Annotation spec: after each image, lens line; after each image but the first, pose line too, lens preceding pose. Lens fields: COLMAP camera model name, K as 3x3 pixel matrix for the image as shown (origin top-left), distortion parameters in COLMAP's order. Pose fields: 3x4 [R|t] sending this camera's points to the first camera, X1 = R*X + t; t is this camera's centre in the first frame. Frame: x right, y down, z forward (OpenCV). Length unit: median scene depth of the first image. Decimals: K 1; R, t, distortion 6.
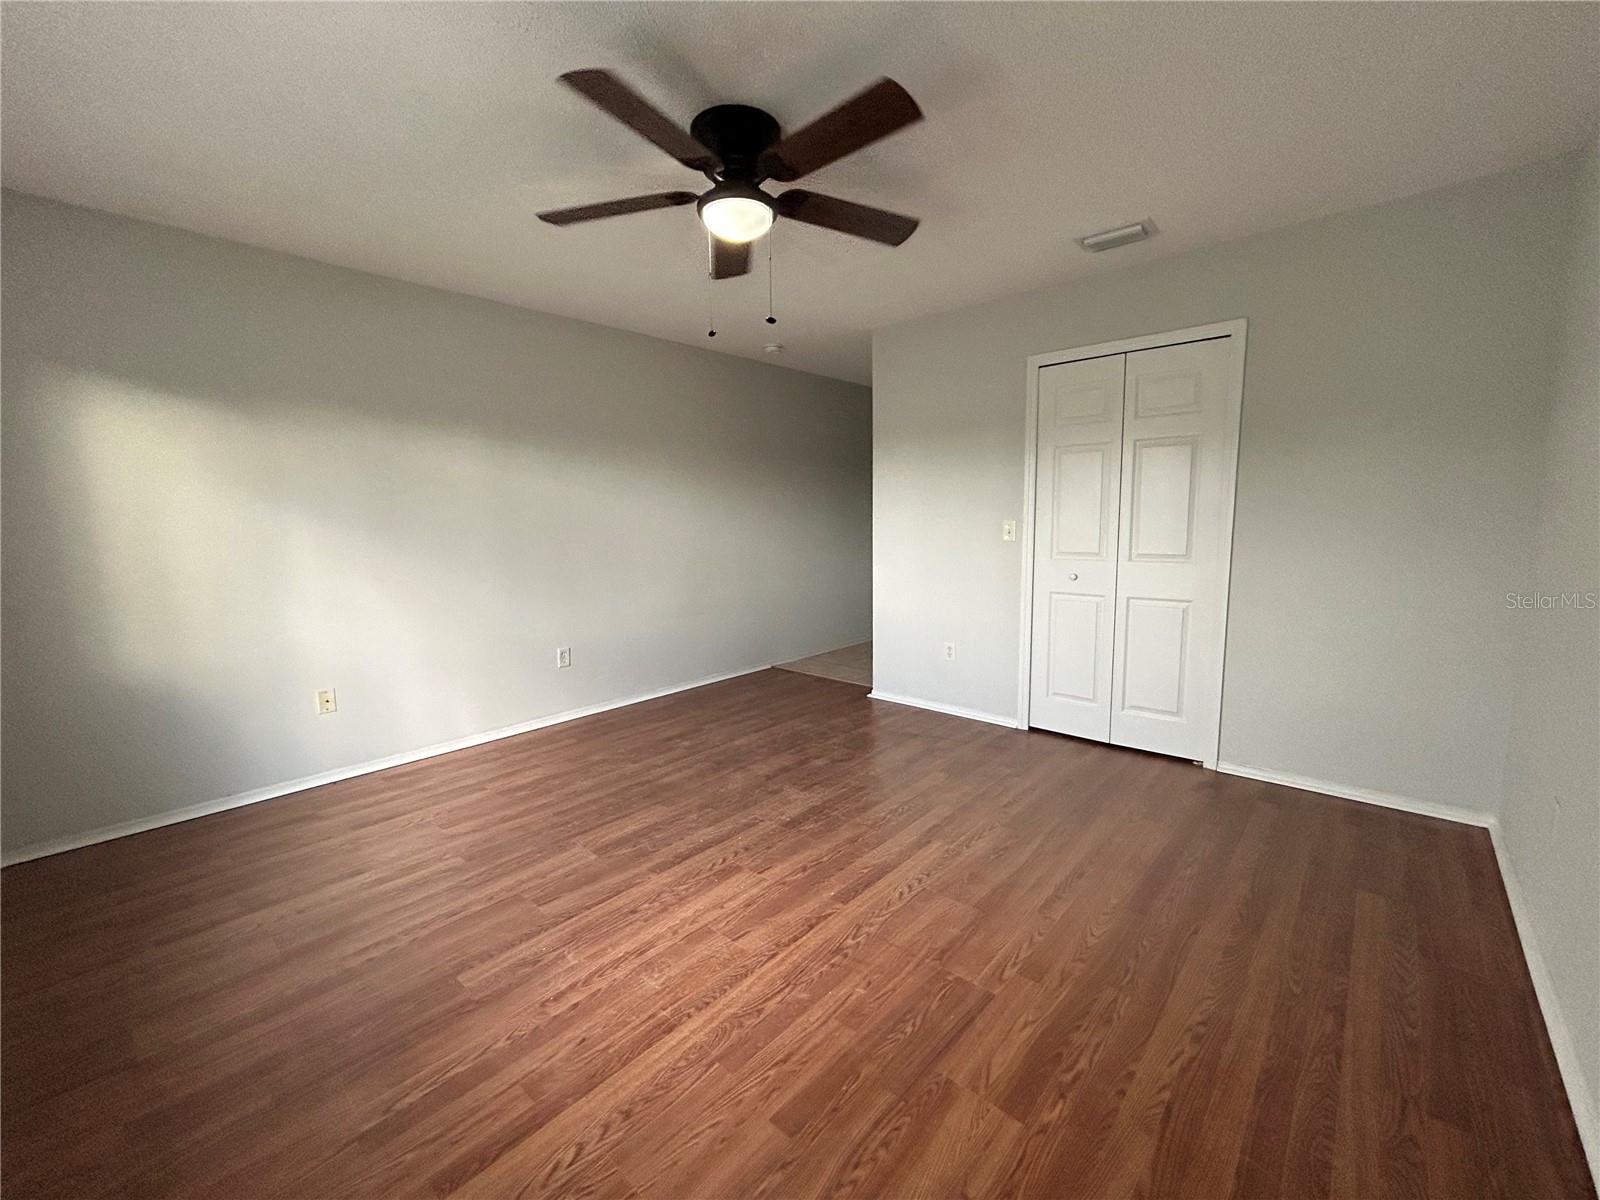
lens RADIAL K [[644.6, 0, 800.0], [0, 644.6, 600.0], [0, 0, 1]] dist [0.008839, 0.000239]
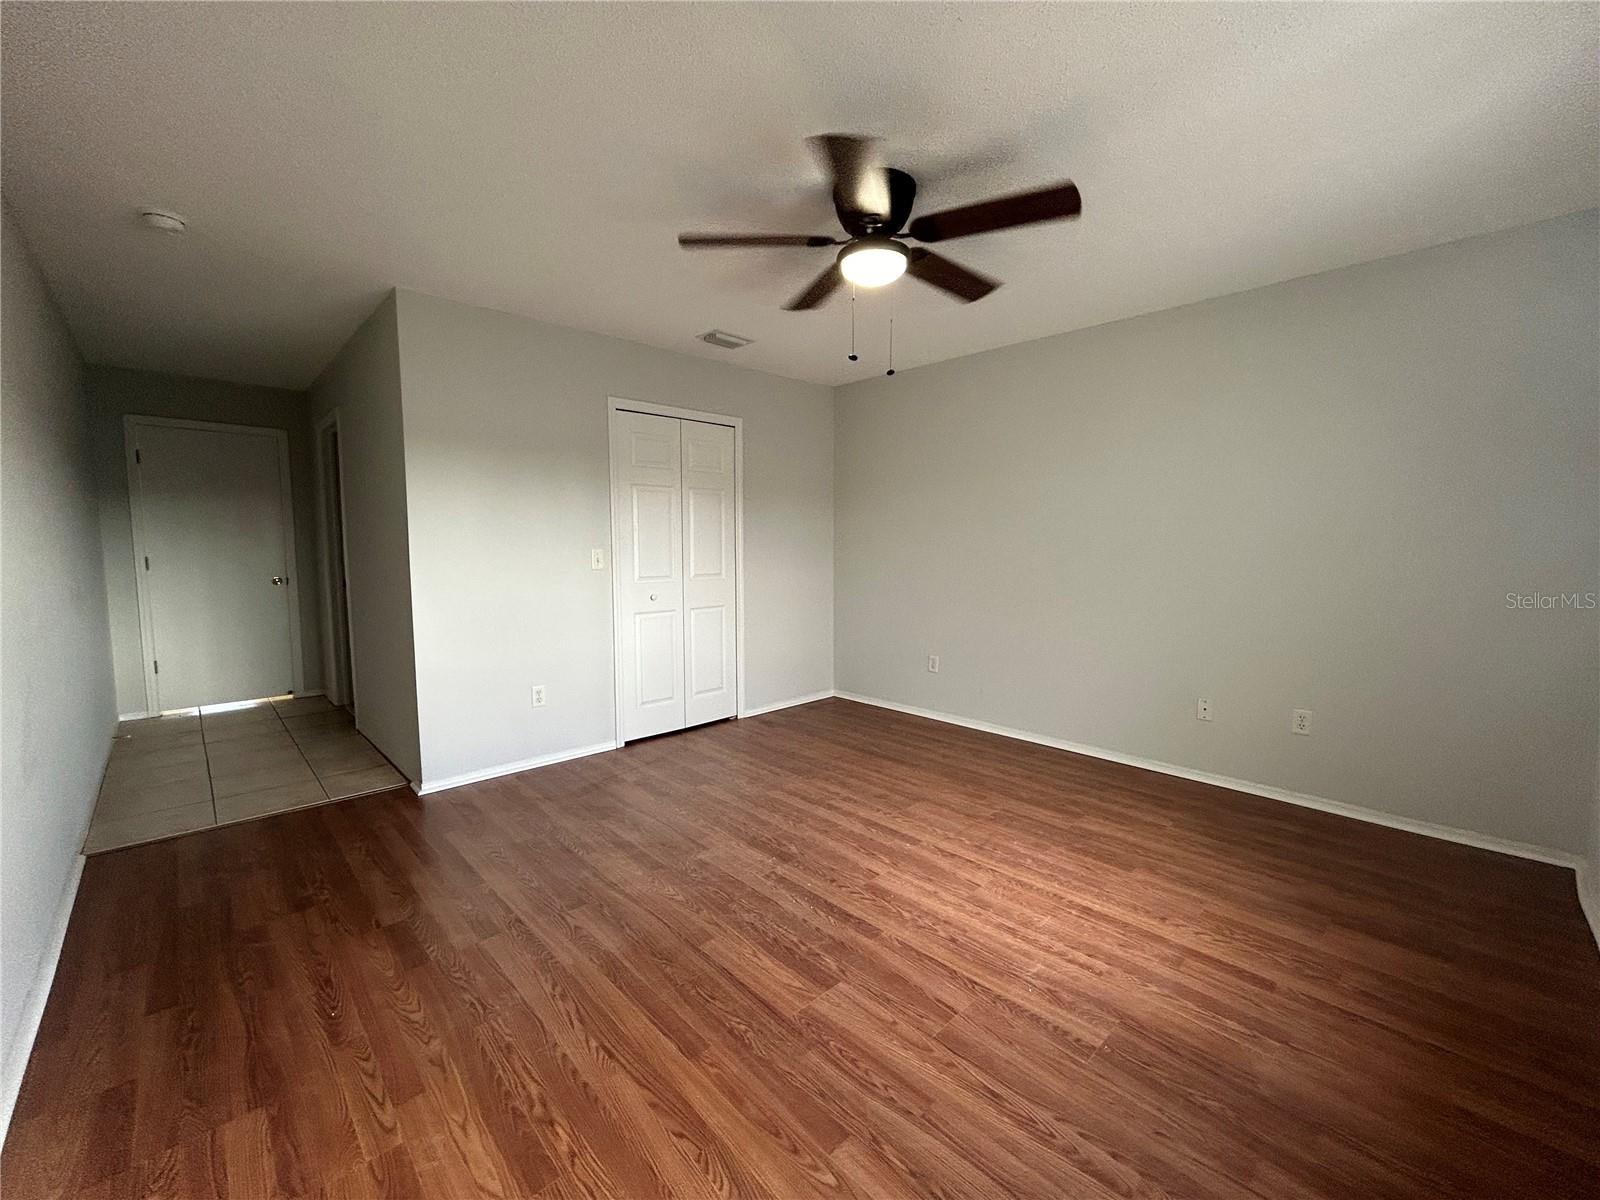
lens RADIAL K [[651.6, 0, 800.0], [0, 651.6, 600.0], [0, 0, 1]] dist [0.000238, 0.000219]
pose [[0.076732, -0.070033, 0.994589, -1.128479], [0.129476, 0.989783, 0.059705, -0.102846], [-0.988609, 0.124194, 0.085015, 1.006969]]
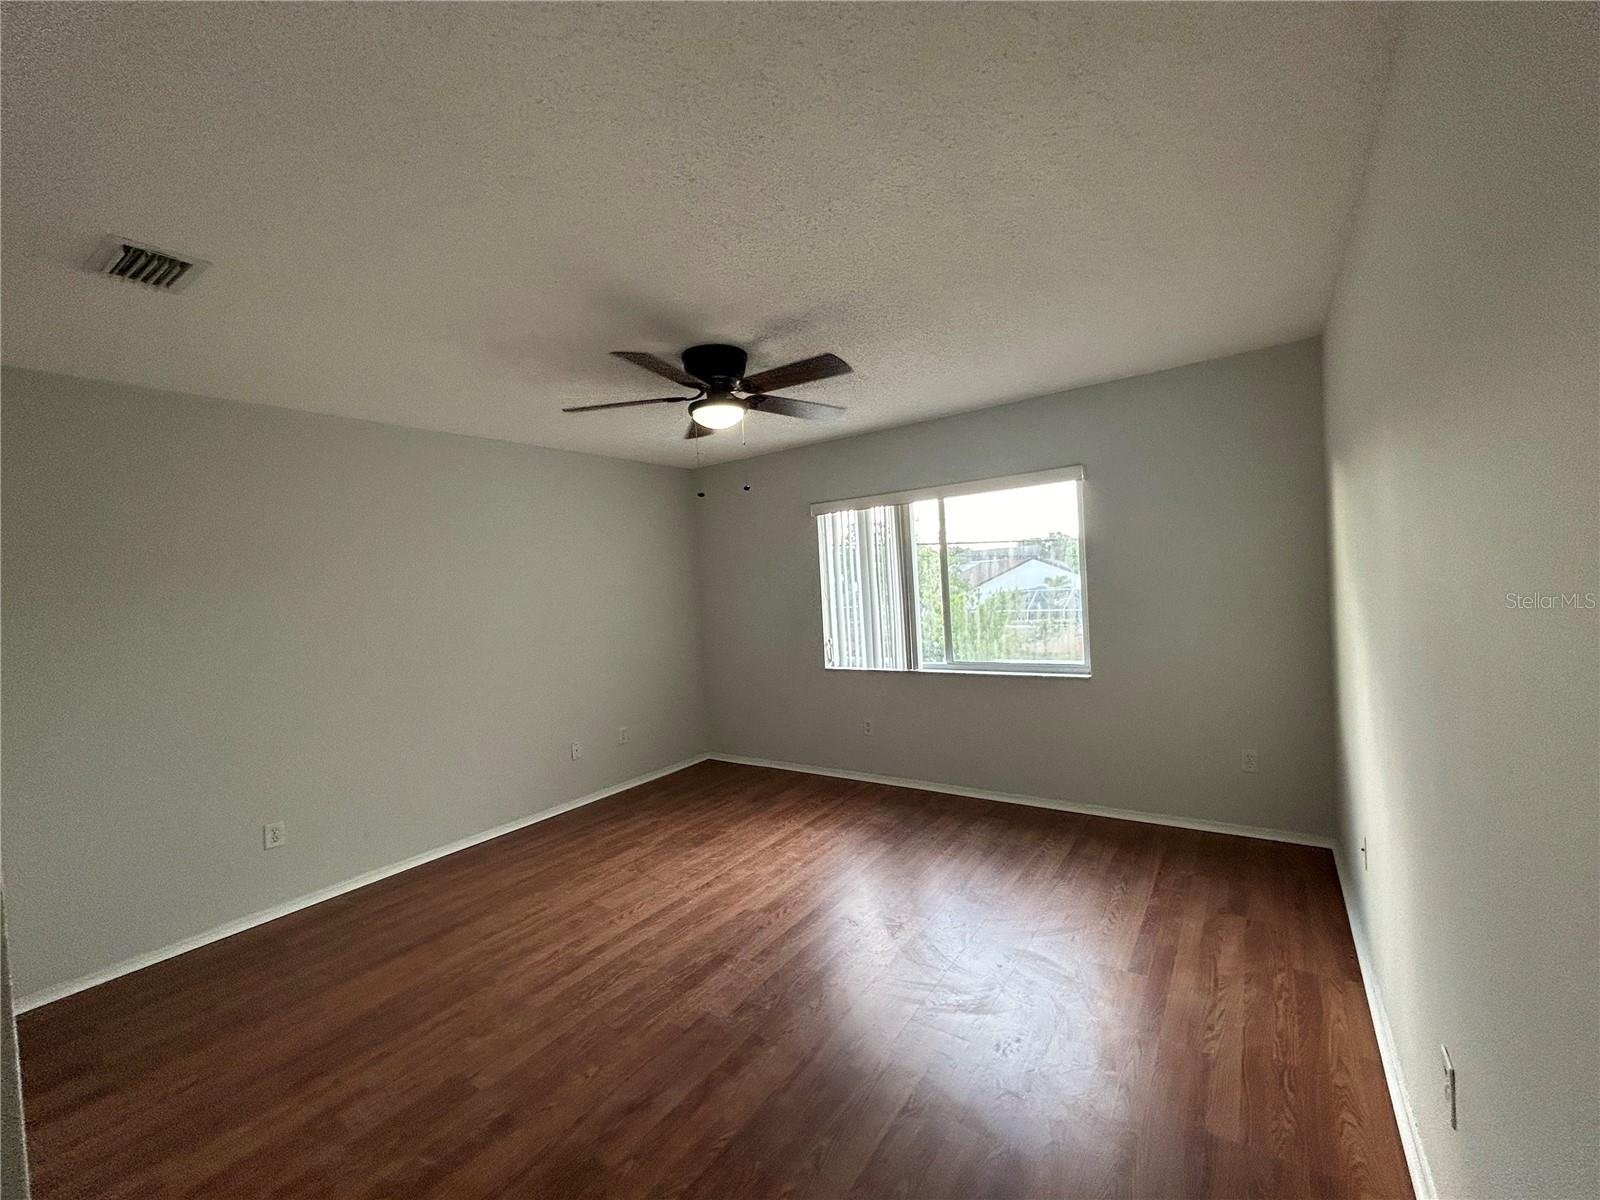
lens RADIAL K [[651.6, 0, 800.0], [0, 651.6, 600.0], [0, 0, 1]] dist [0.000238, 0.000219]
pose [[-0.990390, 0.079620, -0.113082, -0.073037], [0.060981, 0.985288, 0.159652, -0.380637], [0.124130, 0.151222, -0.980675, 2.230381]]
